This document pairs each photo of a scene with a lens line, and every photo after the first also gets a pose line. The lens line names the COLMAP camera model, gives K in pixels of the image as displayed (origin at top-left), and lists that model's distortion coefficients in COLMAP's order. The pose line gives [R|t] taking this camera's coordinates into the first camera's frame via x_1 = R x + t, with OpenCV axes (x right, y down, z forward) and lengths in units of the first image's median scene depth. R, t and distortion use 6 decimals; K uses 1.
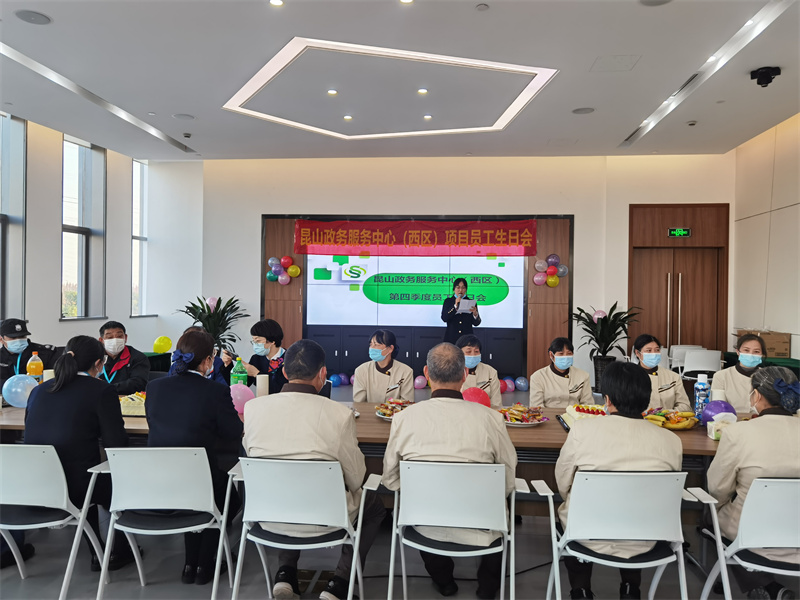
lens RADIAL K [[629.4, 0, 398.1], [0, 629.4, 293.1], [0, 0, 1]] dist [0.025641, -0.040609]
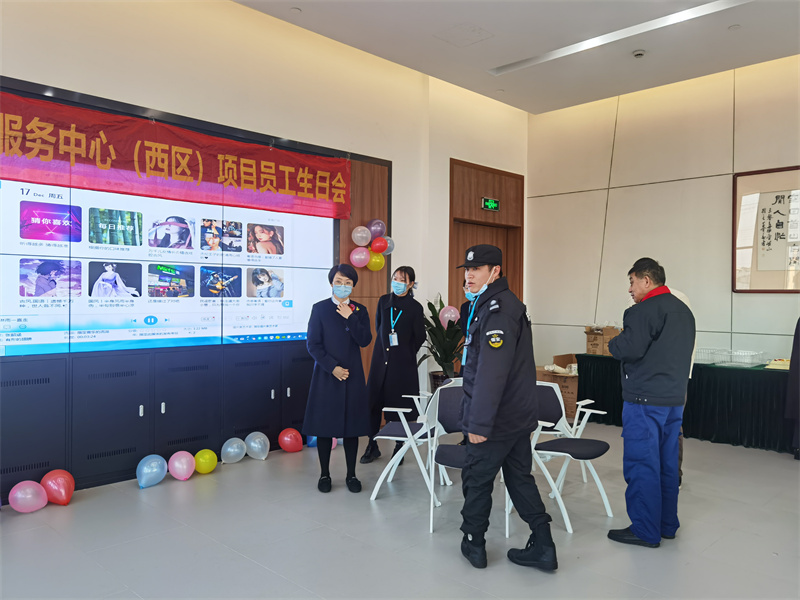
lens RADIAL K [[629.4, 0, 394.7], [0, 629.4, 301.8], [0, 0, 1]] dist [0.025641, -0.040609]
pose [[0.615643, -0.019077, 0.787794, -0.235555], [0.000722, 0.999720, 0.023645, 0.006599], [-0.788025, -0.013988, 0.615485, 0.577929]]
